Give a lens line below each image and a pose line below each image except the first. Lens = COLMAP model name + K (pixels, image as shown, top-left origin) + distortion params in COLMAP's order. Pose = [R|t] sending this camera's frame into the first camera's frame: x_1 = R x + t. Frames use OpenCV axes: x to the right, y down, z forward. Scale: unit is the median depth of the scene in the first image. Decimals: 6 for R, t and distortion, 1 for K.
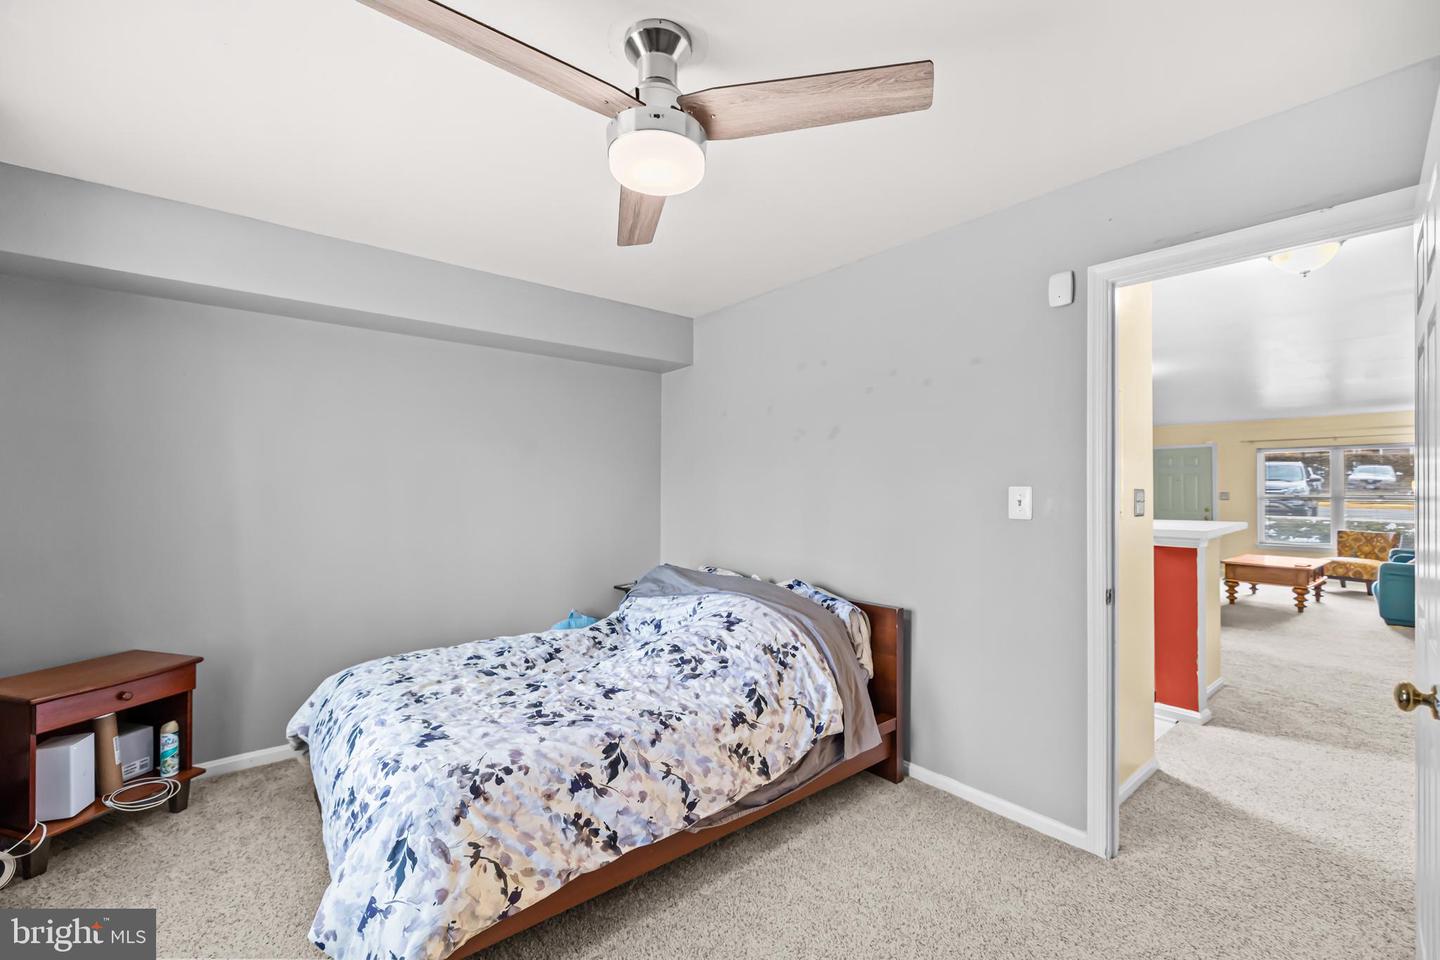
lens RADIAL K [[617.5, 0, 713.5], [0, 617.5, 487.5], [0, 0, 1]] dist [0.008754, -0.000947]
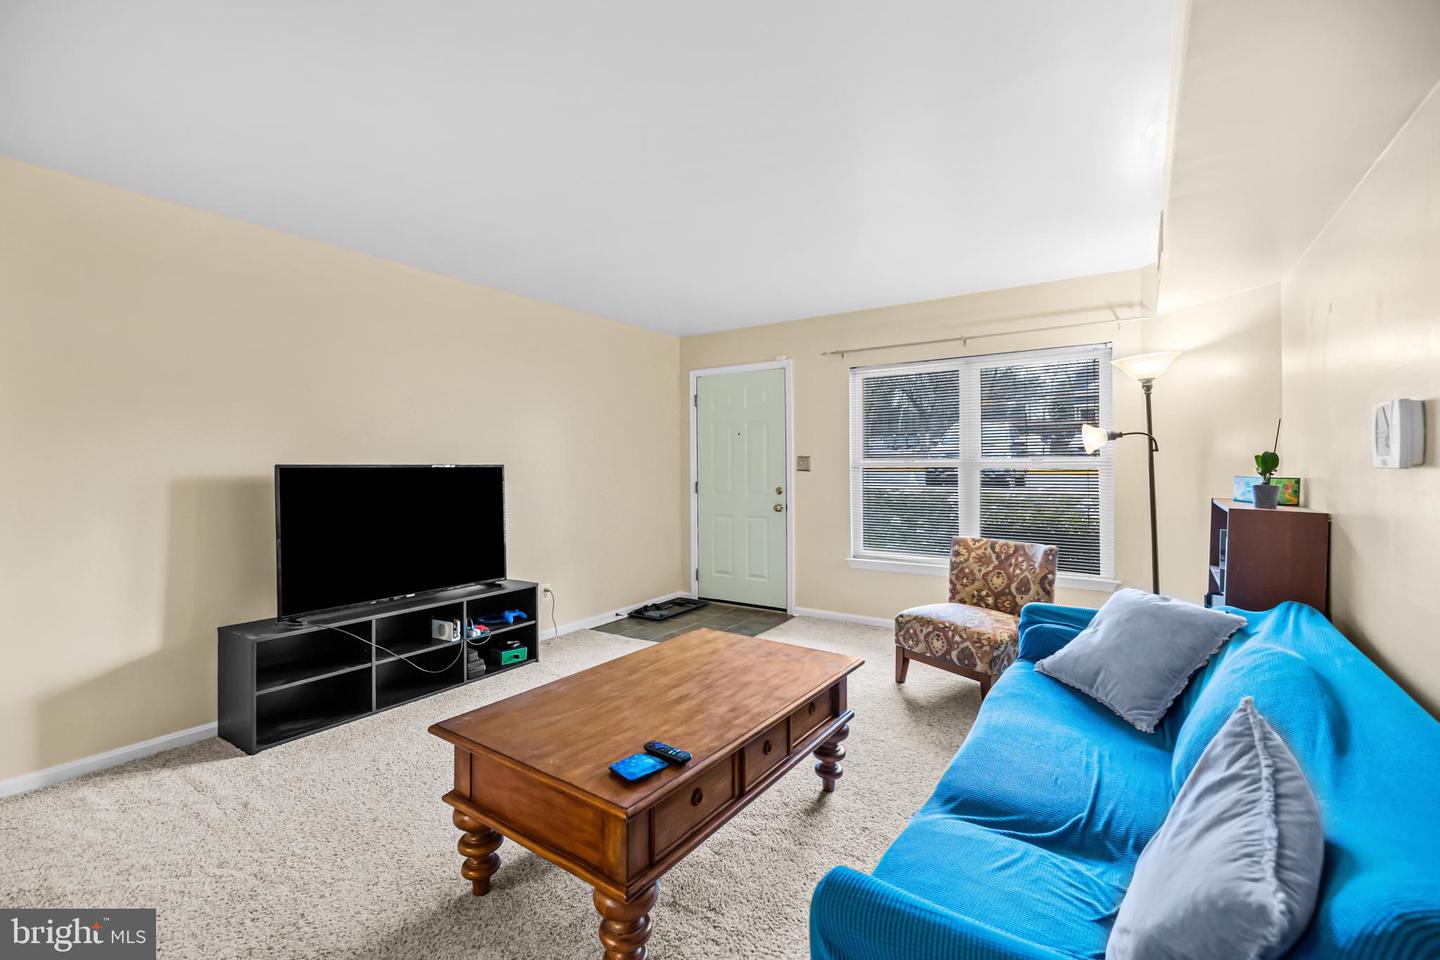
lens RADIAL K [[617.5, 0, 727.9], [0, 617.5, 476.8], [0, 0, 1]] dist [0.008754, -0.000947]
pose [[0.961843, -0.017352, 0.273051, 0.839128], [0.010630, 0.999603, 0.026078, 0.014294], [-0.273395, -0.022180, 0.961646, 0.714882]]
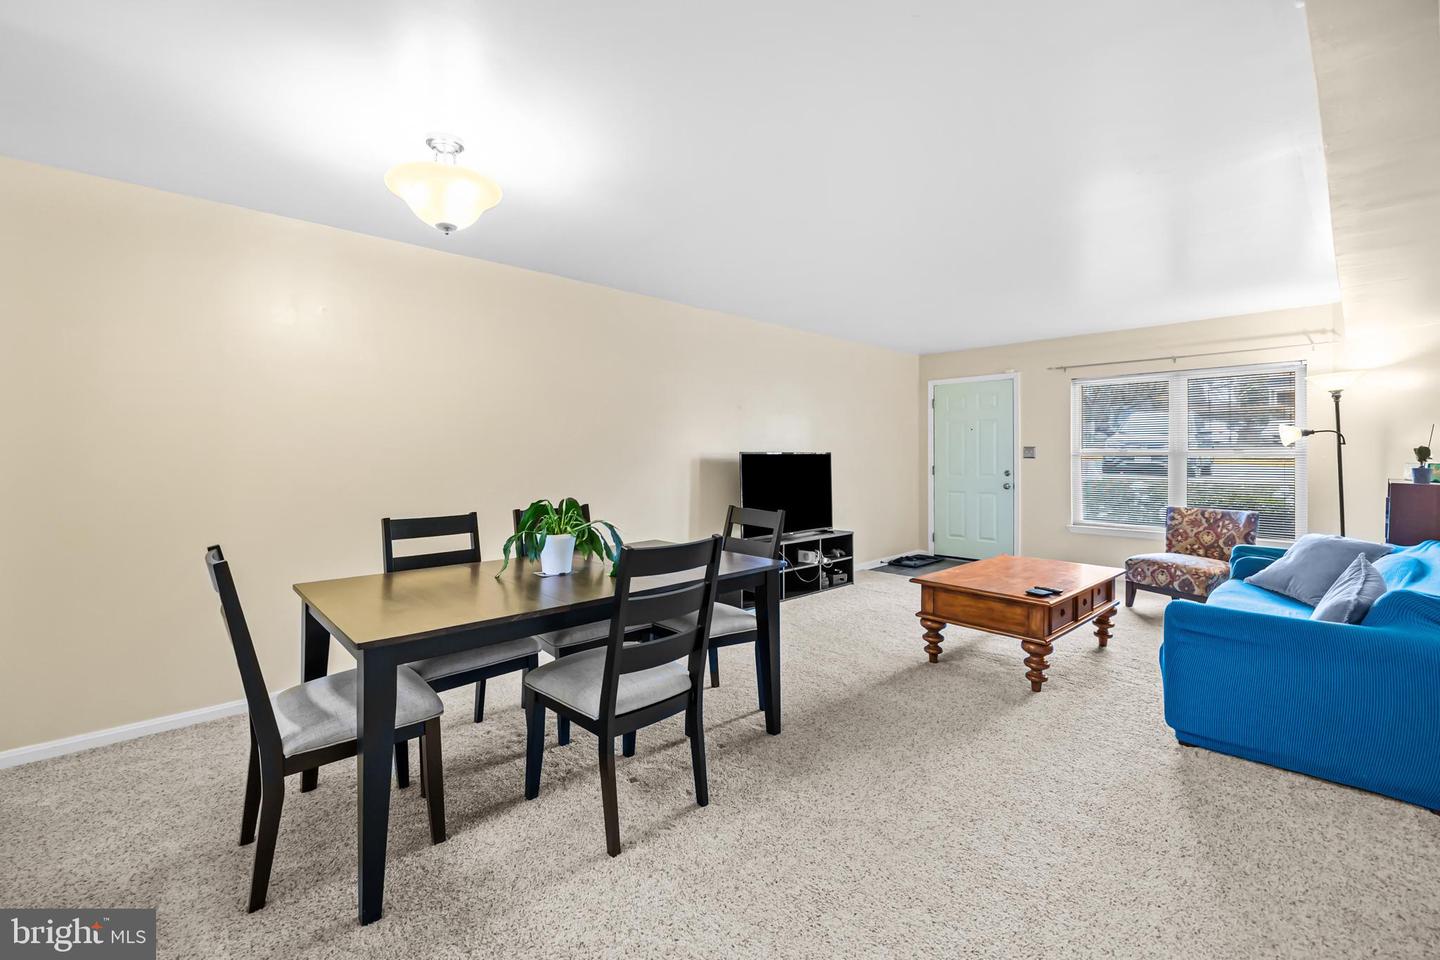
lens RADIAL K [[617.5, 0, 726.1], [0, 617.5, 462.9], [0, 0, 1]] dist [0.008754, -0.000947]
pose [[0.997494, -0.008694, 0.070221, 0.611285], [0.007222, 0.999749, 0.021188, 0.011515], [-0.070388, -0.020627, 0.997306, 0.493500]]
